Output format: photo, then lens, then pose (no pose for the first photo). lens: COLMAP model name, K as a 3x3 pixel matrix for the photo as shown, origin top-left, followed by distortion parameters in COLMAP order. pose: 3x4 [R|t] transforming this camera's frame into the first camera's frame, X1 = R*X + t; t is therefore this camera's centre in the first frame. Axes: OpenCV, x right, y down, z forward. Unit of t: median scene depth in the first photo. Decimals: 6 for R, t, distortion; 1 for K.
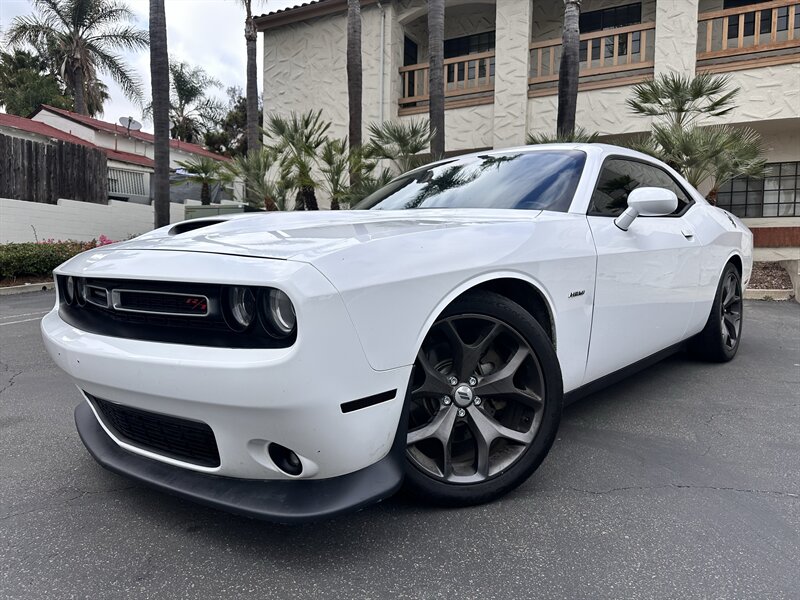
lens RADIAL K [[571.2, 0, 400.0], [0, 571.2, 300.0], [0, 0, 1]] dist [0.001358, -0.001758]
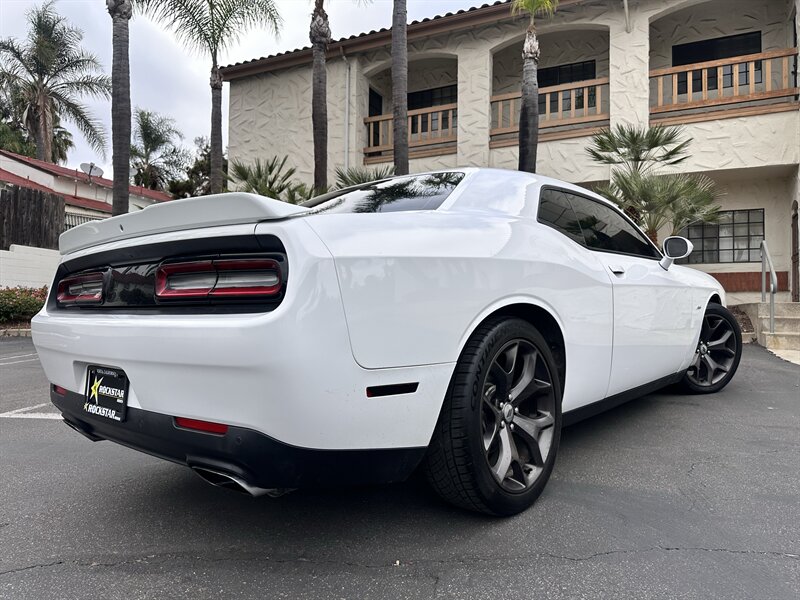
lens RADIAL K [[566.4, 0, 398.6], [0, 566.4, 299.5], [0, 0, 1]] dist [0.040332, -0.049129]
pose [[0.998500, -0.003356, 0.054657, 0.003958], [0.007938, 0.996448, -0.083837, 0.001830], [-0.054182, 0.084145, 0.994979, 0.017149]]
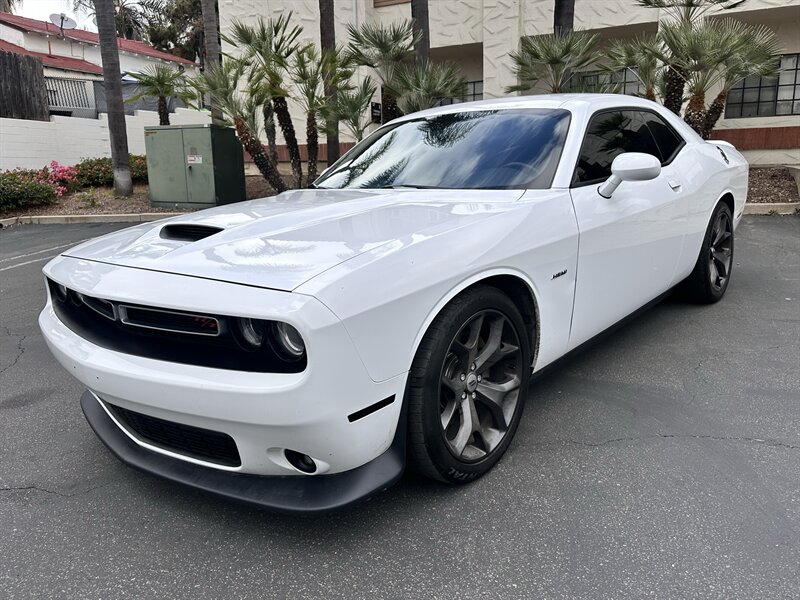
lens RADIAL K [[624.4, 0, 396.2], [0, 624.4, 303.3], [0, 0, 1]] dist [0.040843, -0.055549]
pose [[0.998919, -0.040883, 0.022103, -0.011656], [0.037035, 0.987548, 0.152898, -0.024781], [-0.028079, -0.151915, 0.987995, -0.032673]]
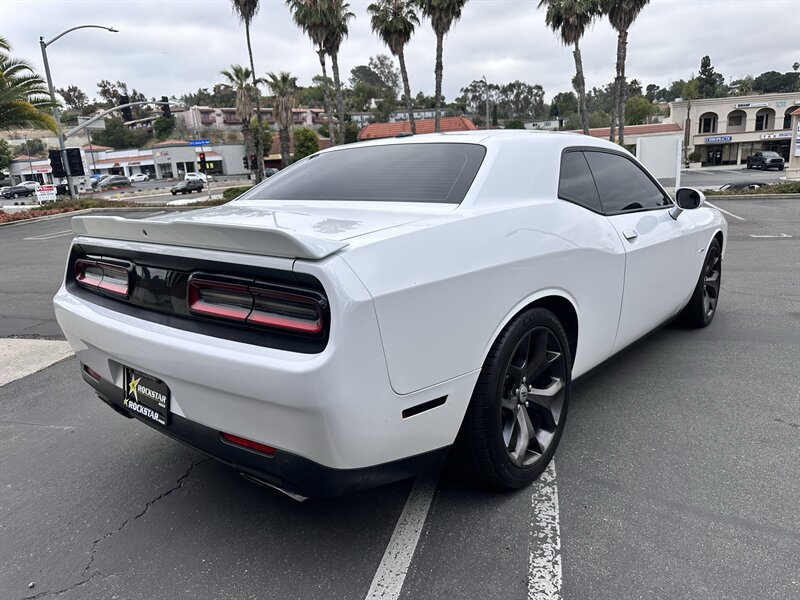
lens RADIAL K [[571.2, 0, 400.0], [0, 571.2, 300.0], [0, 0, 1]] dist [0.001358, -0.001758]
pose [[0.996902, -0.017989, 0.076564, -0.006663], [0.008095, 0.991790, 0.127619, -0.032176], [-0.078231, -0.126603, 0.988864, 0.014943]]
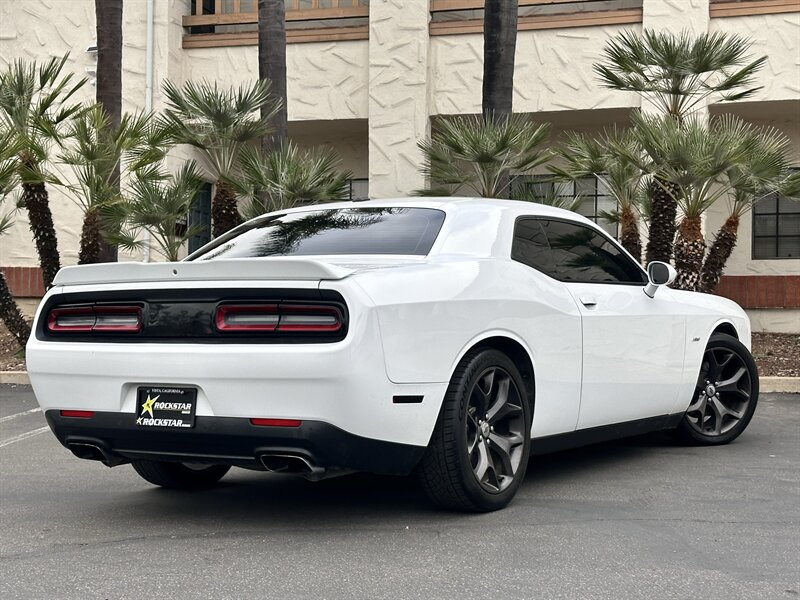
lens RADIAL K [[1353.4, 0, 400.0], [0, 1353.4, 300.0], [0, 0, 1]] dist [0.182960, -0.031059]
pose [[0.977986, 0.008961, 0.208479, -0.083239], [0.009988, 0.995922, -0.089661, 0.018785], [-0.208433, 0.089770, 0.973908, -0.274719]]
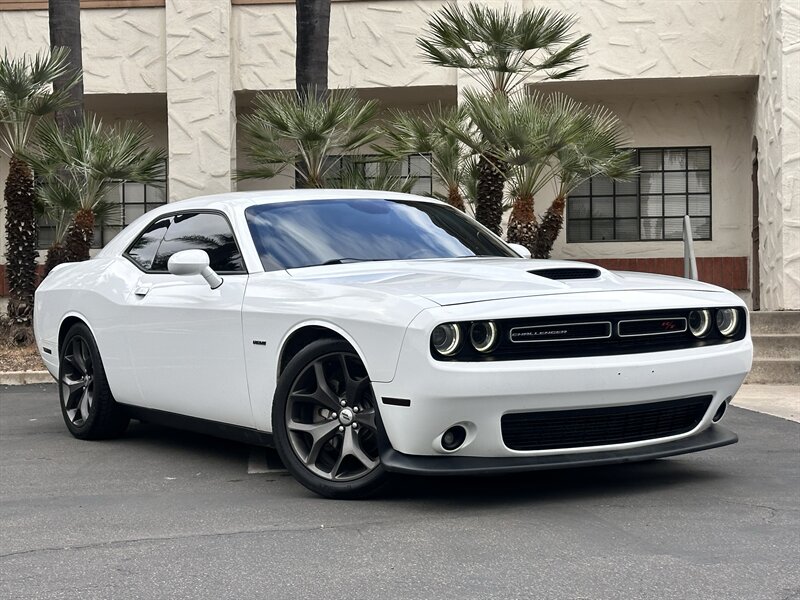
lens RADIAL K [[1432.7, 0, 400.0], [0, 1432.7, 300.0], [0, 0, 1]] dist [0.162862, -0.009270]
pose [[0.930327, -0.007387, 0.366657, -0.124941], [0.039046, 0.996109, -0.079002, 0.019789], [-0.364646, 0.087814, 0.926996, -0.256239]]
